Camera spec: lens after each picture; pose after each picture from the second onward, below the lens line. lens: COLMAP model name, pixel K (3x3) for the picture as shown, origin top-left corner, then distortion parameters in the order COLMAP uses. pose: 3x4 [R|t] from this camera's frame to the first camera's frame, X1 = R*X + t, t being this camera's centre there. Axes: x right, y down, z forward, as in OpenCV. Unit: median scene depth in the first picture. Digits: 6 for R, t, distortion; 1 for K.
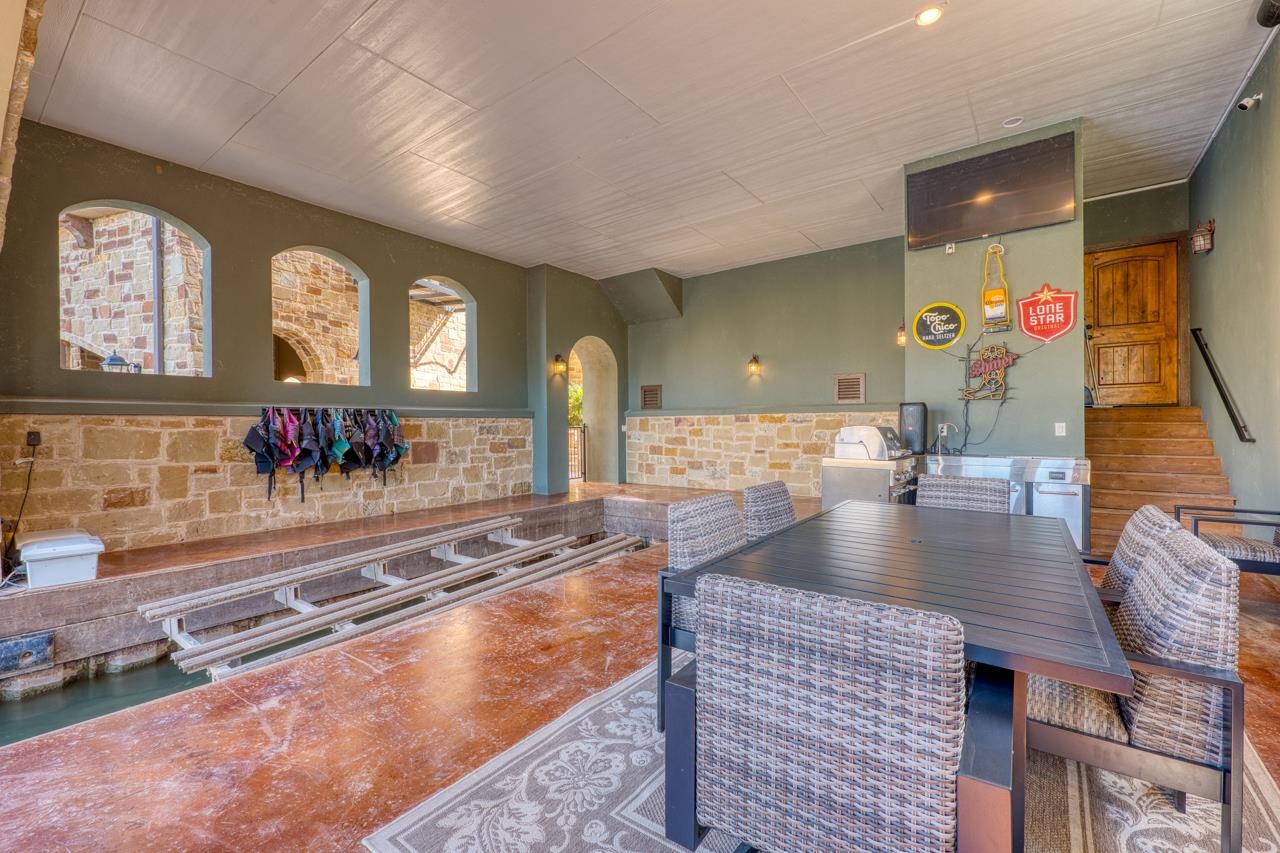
lens RADIAL K [[538.3, 0, 640.3], [0, 538.3, 425.4], [0, 0, 1]] dist [-0.001540, -0.000052]
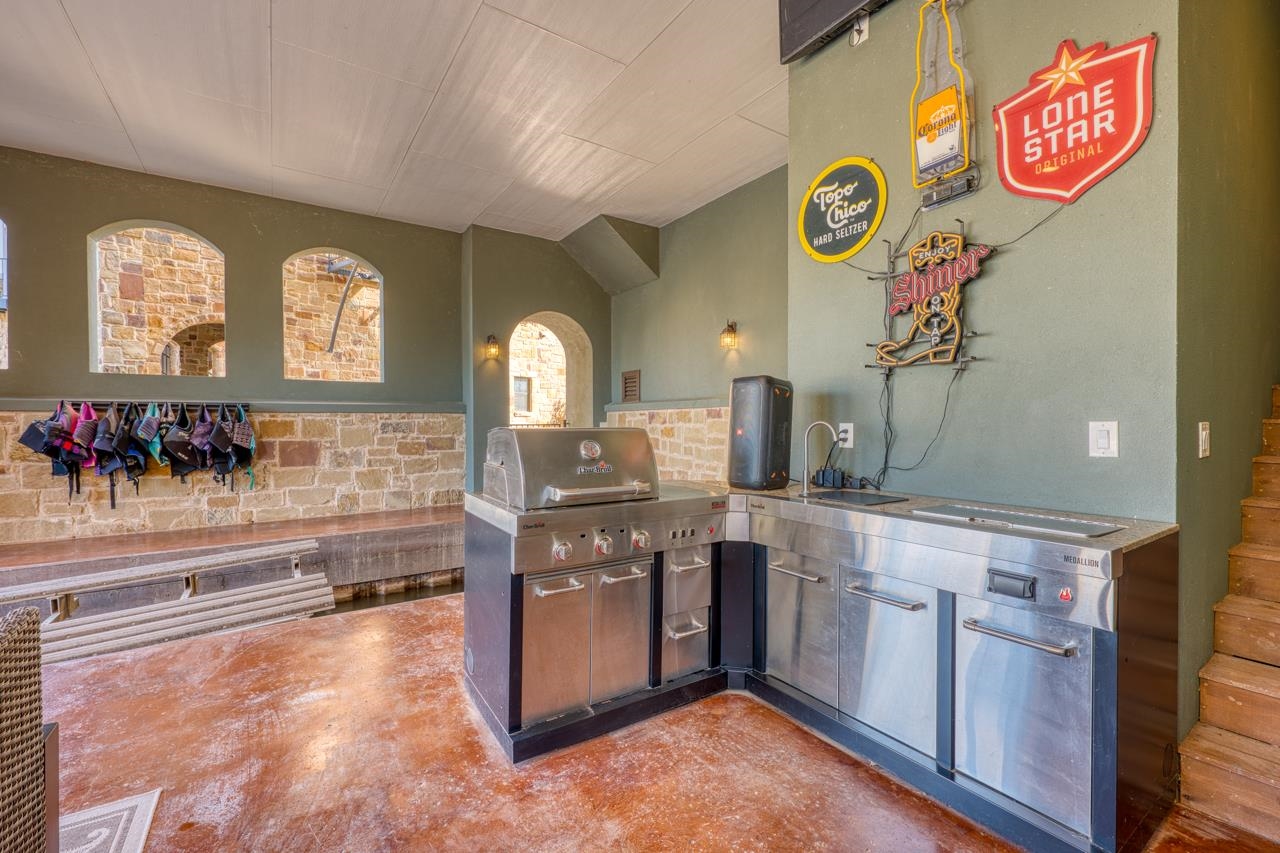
lens RADIAL K [[538.3, 0, 639.3], [0, 538.3, 426.1], [0, 0, 1]] dist [-0.001540, -0.000052]
pose [[0.945494, 0.005376, -0.325594, 0.405858], [-0.002496, 0.999954, 0.009262, -0.002739], [0.325629, -0.007945, 0.945464, 0.377668]]
